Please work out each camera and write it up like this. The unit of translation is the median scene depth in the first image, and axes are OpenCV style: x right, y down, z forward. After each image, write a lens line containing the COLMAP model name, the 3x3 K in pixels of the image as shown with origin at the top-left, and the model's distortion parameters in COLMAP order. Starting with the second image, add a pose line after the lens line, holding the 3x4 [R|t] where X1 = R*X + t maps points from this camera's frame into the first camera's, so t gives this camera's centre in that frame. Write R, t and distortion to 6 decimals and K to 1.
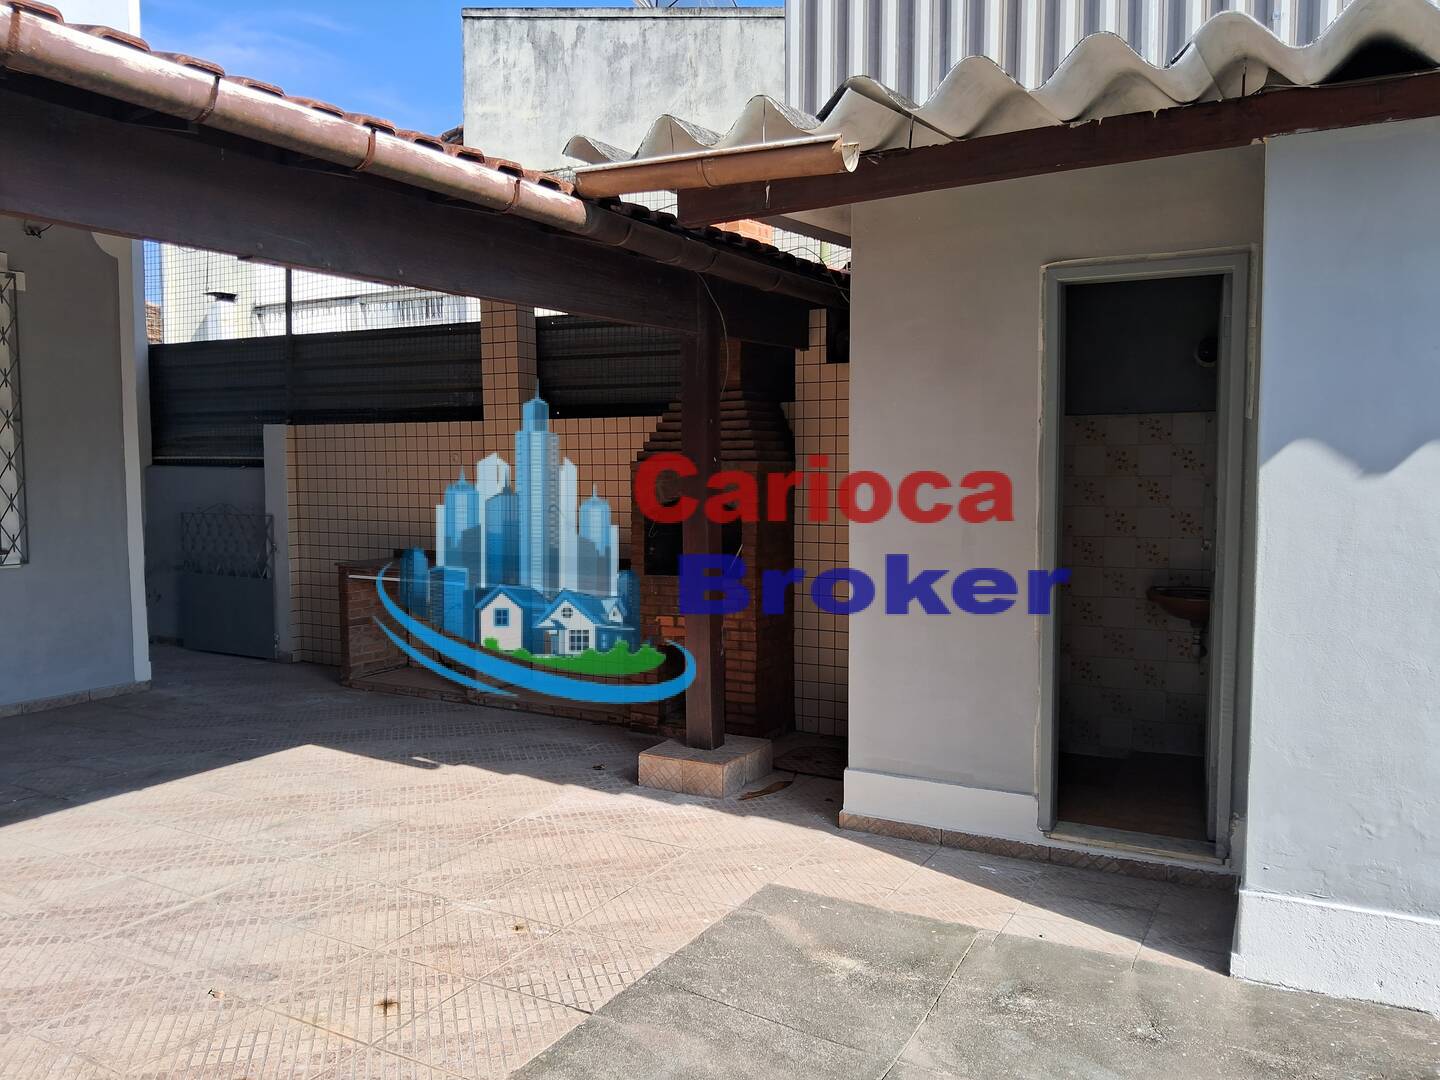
lens RADIAL K [[1133.6, 0, 732.8], [0, 1133.6, 568.6], [0, 0, 1]] dist [0.007862, -0.042995]
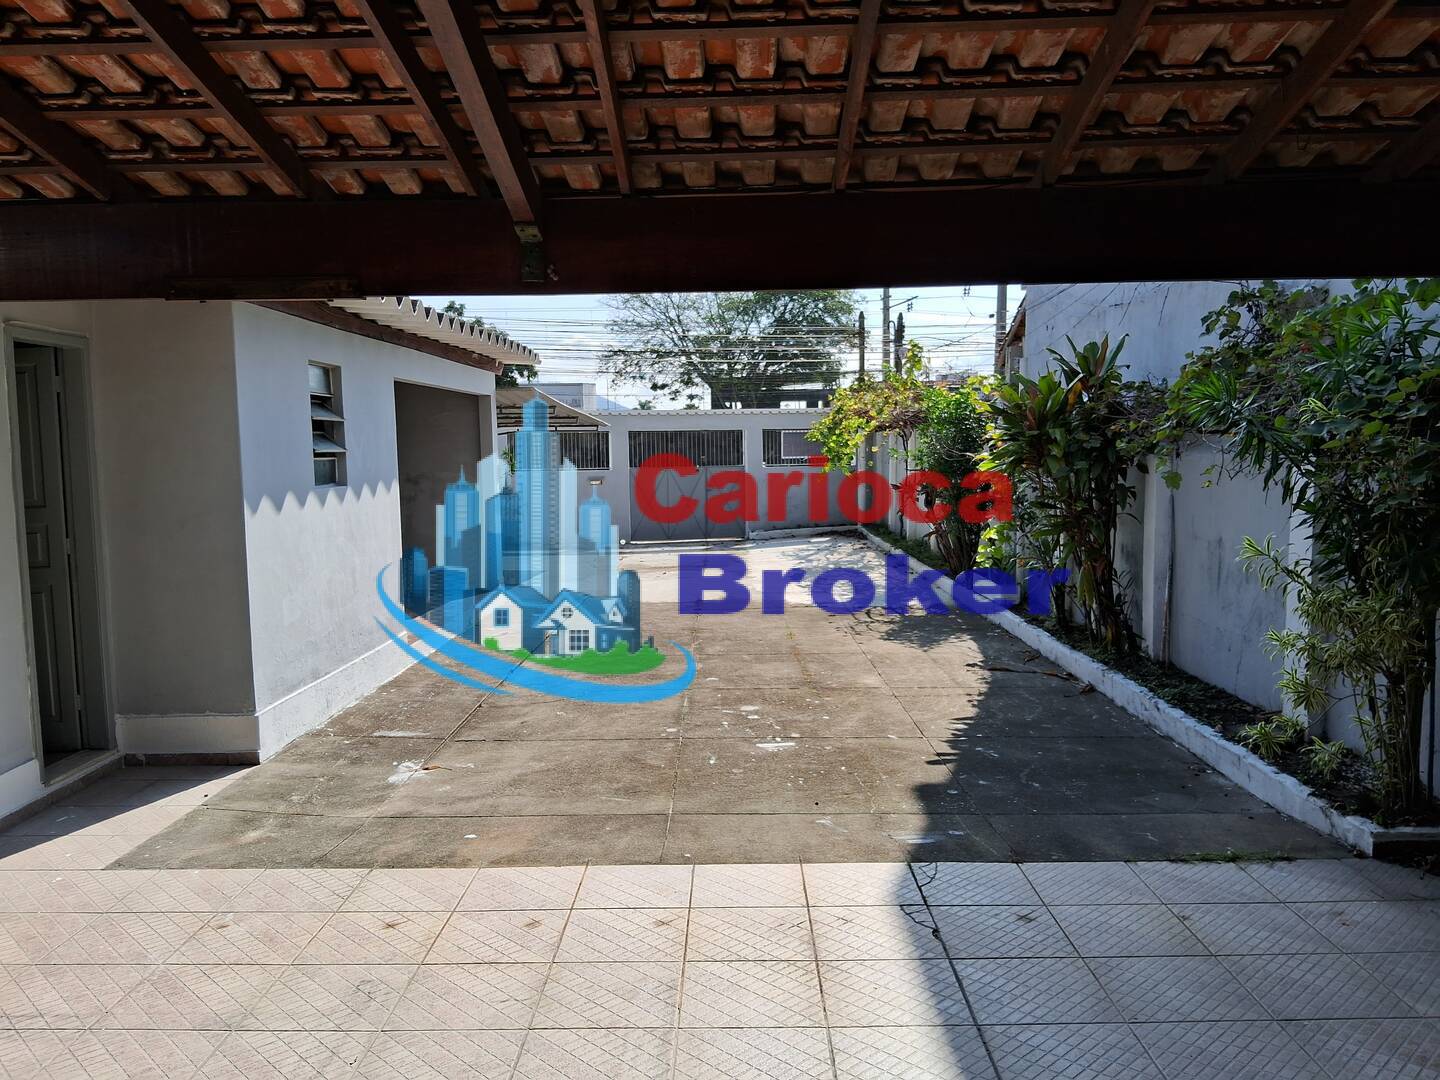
lens RADIAL K [[1133.6, 0, 719.8], [0, 1133.6, 542.0], [0, 0, 1]] dist [0.007862, -0.042995]
pose [[-0.463212, -0.065961, 0.883789, -1.279634], [0.105948, 0.985953, 0.129116, -0.119466], [-0.879892, 0.153444, -0.449717, 0.988912]]
